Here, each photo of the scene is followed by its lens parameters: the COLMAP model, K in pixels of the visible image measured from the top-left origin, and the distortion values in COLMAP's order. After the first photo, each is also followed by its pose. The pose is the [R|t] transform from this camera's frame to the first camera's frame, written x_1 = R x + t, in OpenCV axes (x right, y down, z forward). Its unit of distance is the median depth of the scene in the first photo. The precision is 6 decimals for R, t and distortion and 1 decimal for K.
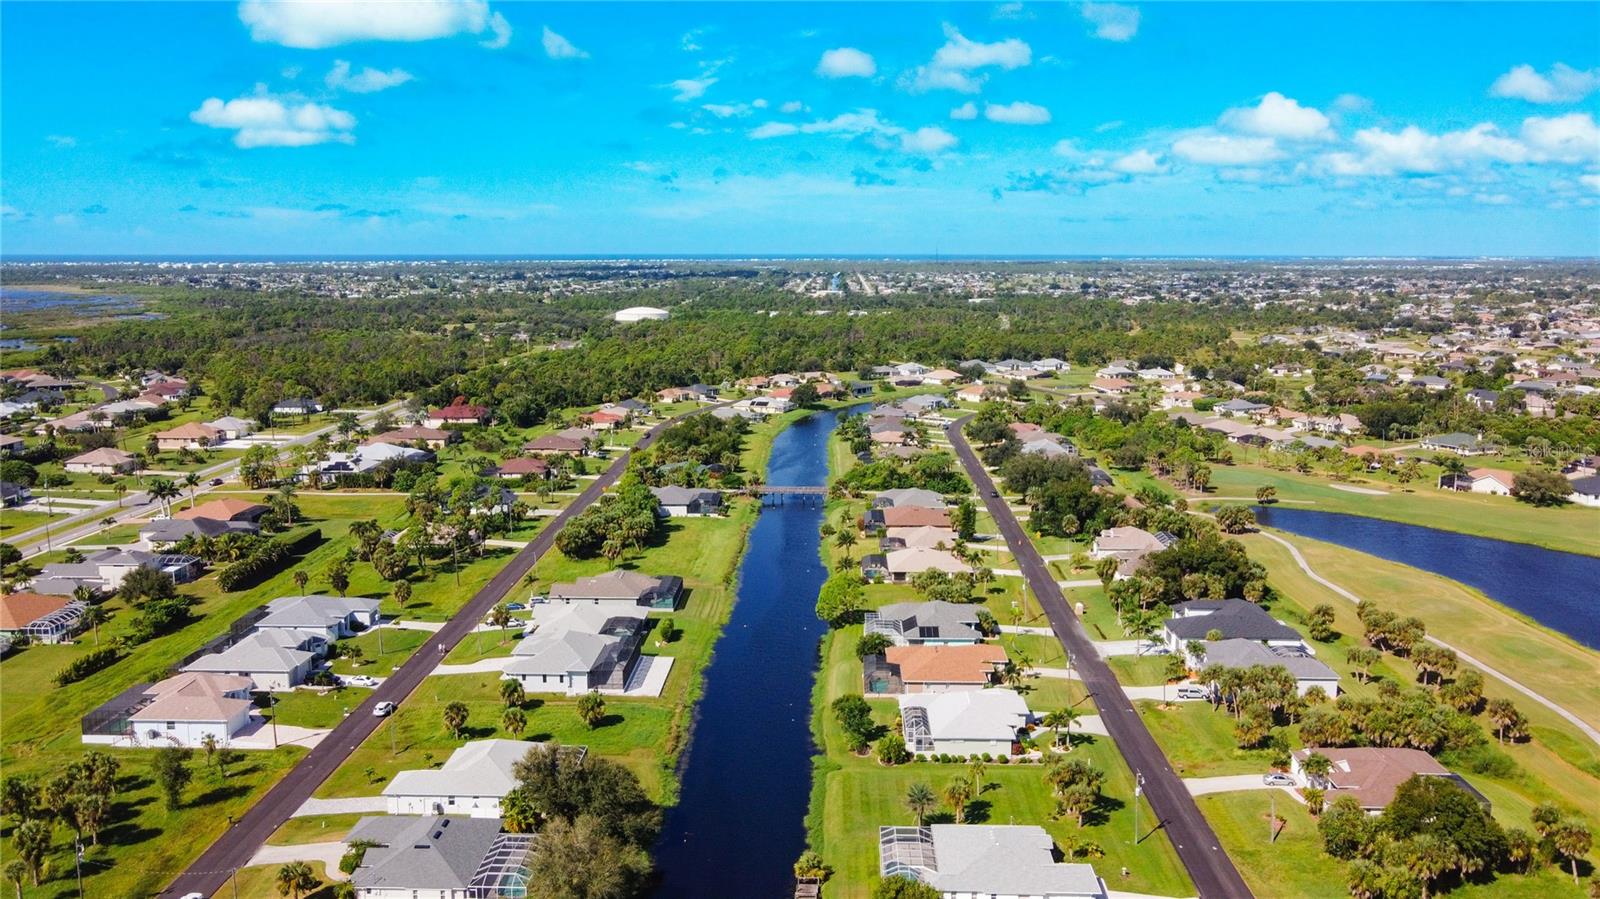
lens RADIAL K [[1254.1, 0, 798.3], [0, 1254.1, 450.3], [0, 0, 1]] dist [-0.015069, 0.051797]
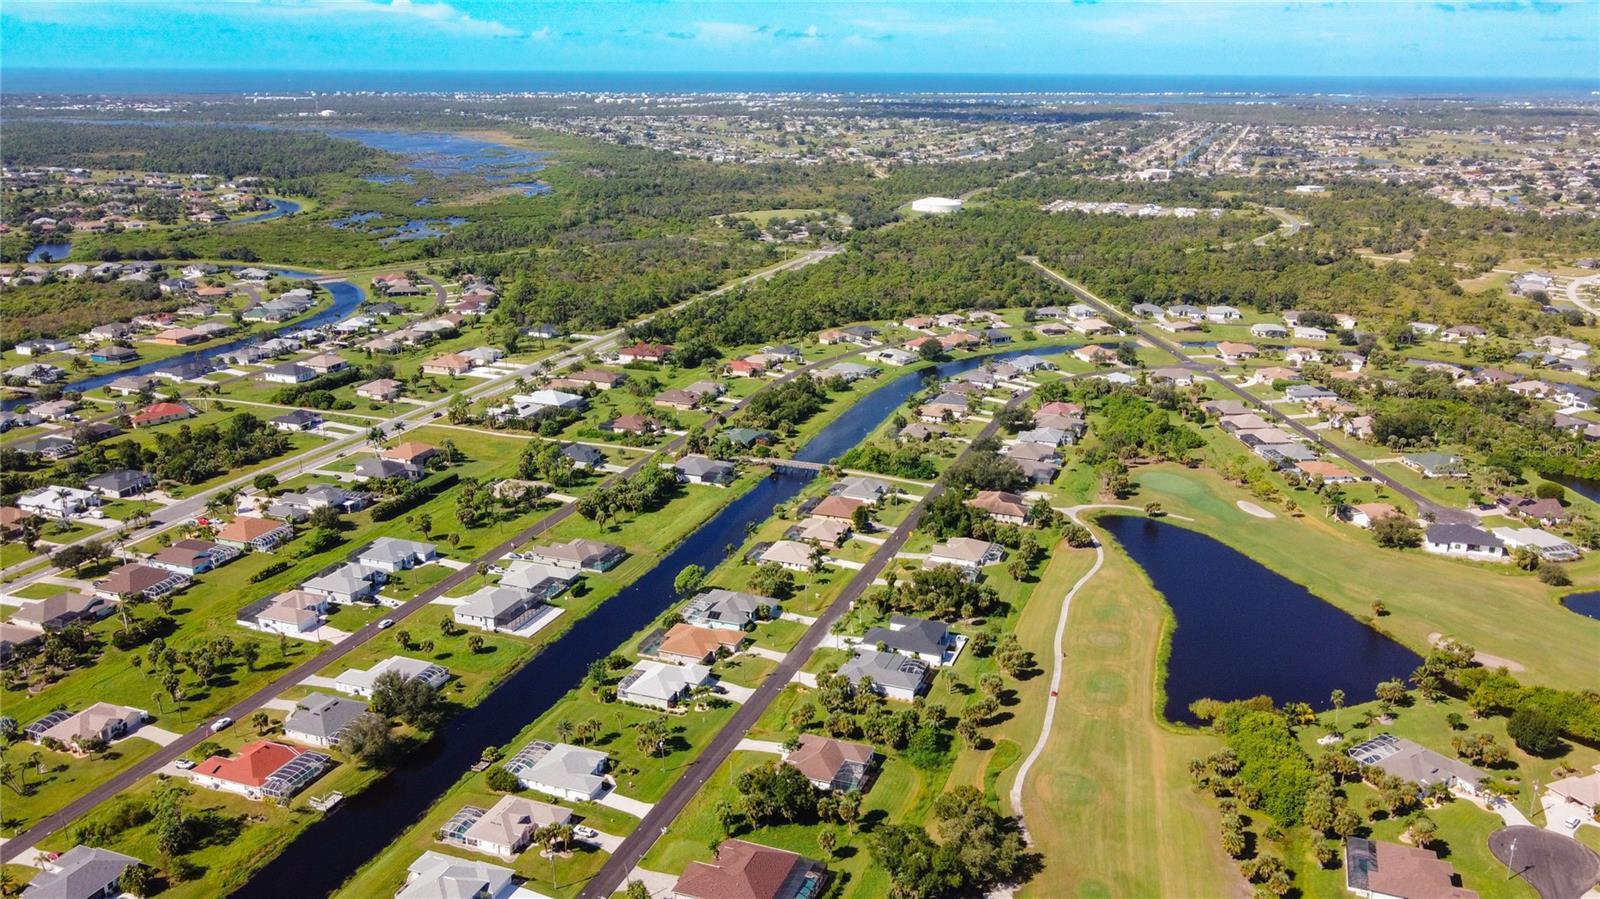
lens RADIAL K [[1254.1, 0, 784.2], [0, 1254.1, 464.2], [0, 0, 1]] dist [-0.015069, 0.051797]
pose [[0.945650, 0.093830, -0.311354, 0.651836], [-0.048513, 0.987459, 0.150235, -0.276317], [0.321546, -0.126965, 0.938343, -0.402151]]
